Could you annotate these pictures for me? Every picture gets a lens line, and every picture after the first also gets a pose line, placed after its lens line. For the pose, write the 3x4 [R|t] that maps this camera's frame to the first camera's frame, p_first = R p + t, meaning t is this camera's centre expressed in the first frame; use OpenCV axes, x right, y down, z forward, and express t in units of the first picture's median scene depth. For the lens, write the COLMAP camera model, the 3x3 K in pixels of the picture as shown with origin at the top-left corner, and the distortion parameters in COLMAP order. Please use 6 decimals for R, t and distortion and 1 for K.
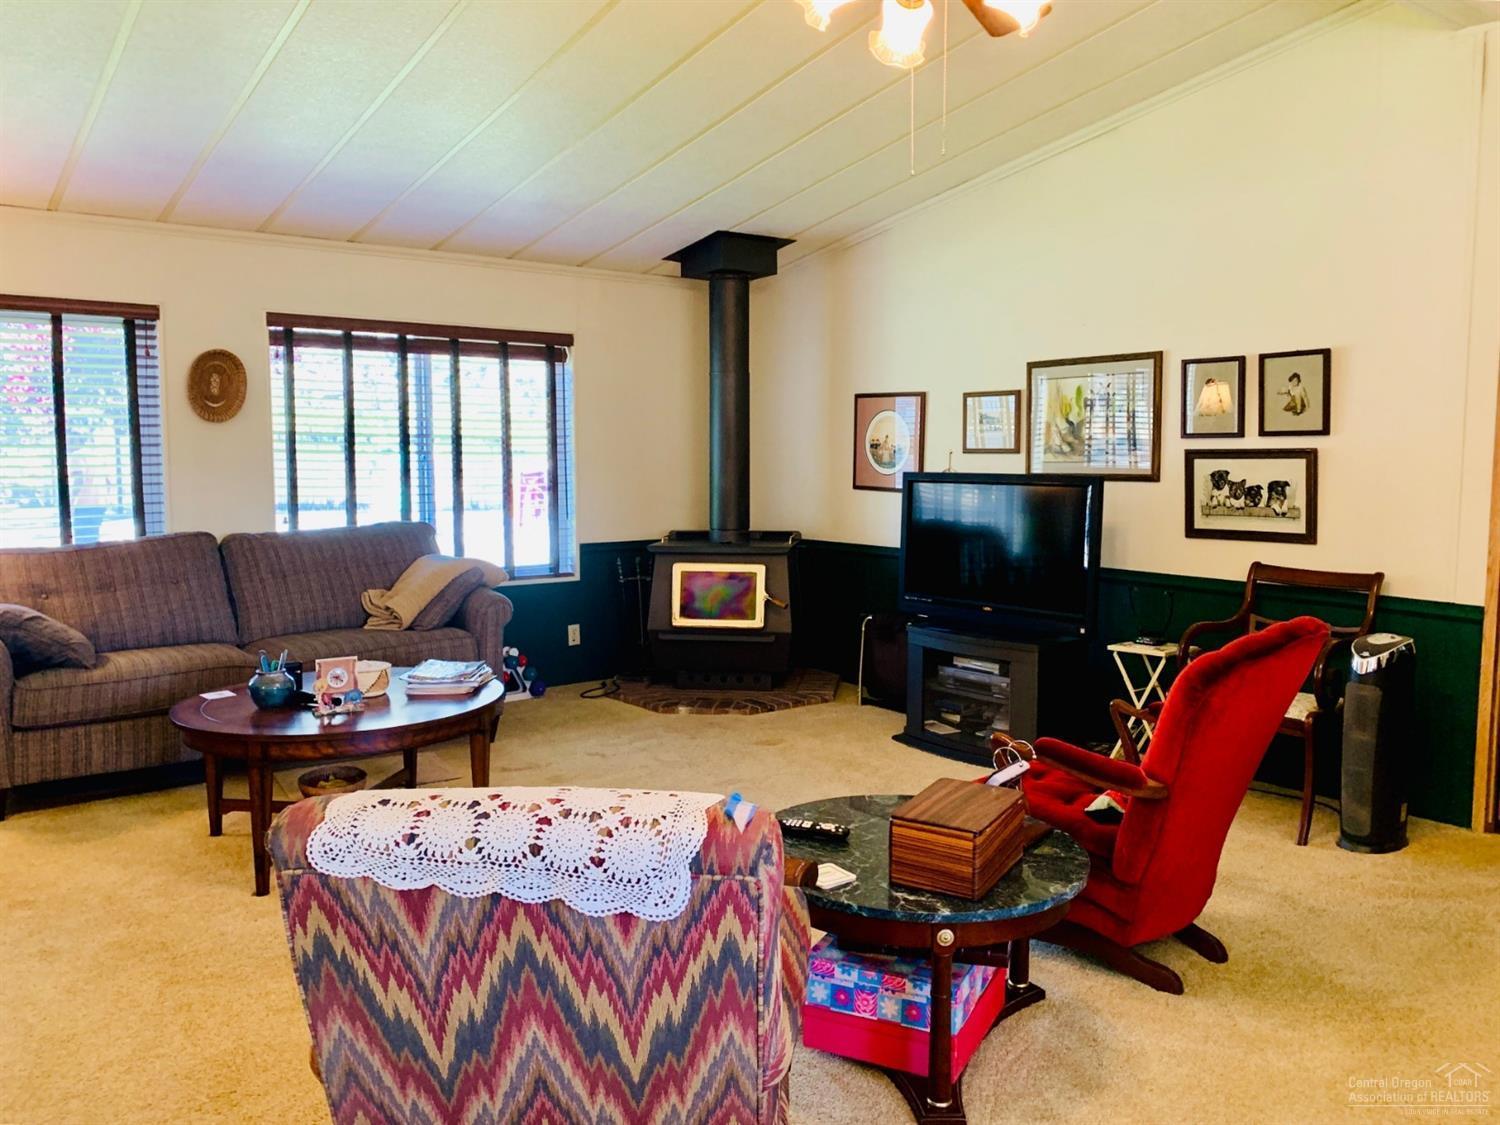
lens RADIAL K [[1185.0, 0, 750.0], [0, 1185.0, 562.5], [0, 0, 1]] dist [0.007047, 0.004539]
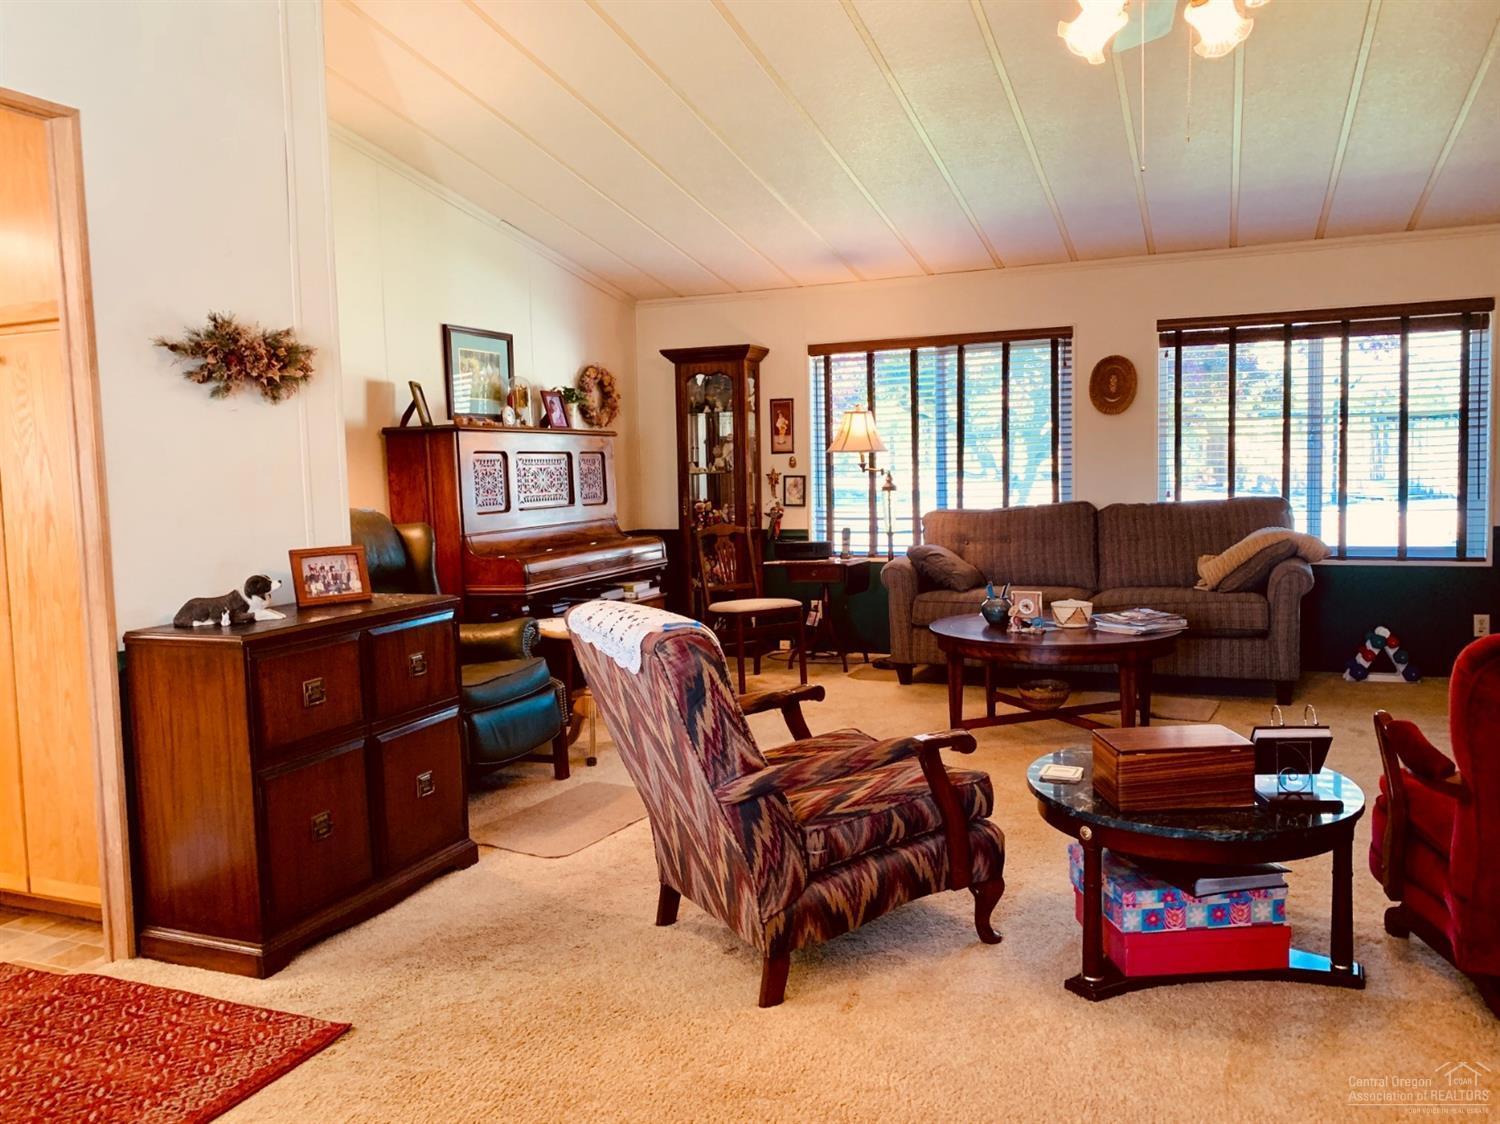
lens RADIAL K [[1185.0, 0, 750.0], [0, 1185.0, 562.0], [0, 0, 1]] dist [0.007047, 0.004539]
pose [[0.490949, 0.059286, -0.869168, 0.455569], [-0.056347, 0.997754, 0.036229, 0.012875], [0.869364, 0.031189, 0.493187, 0.060567]]
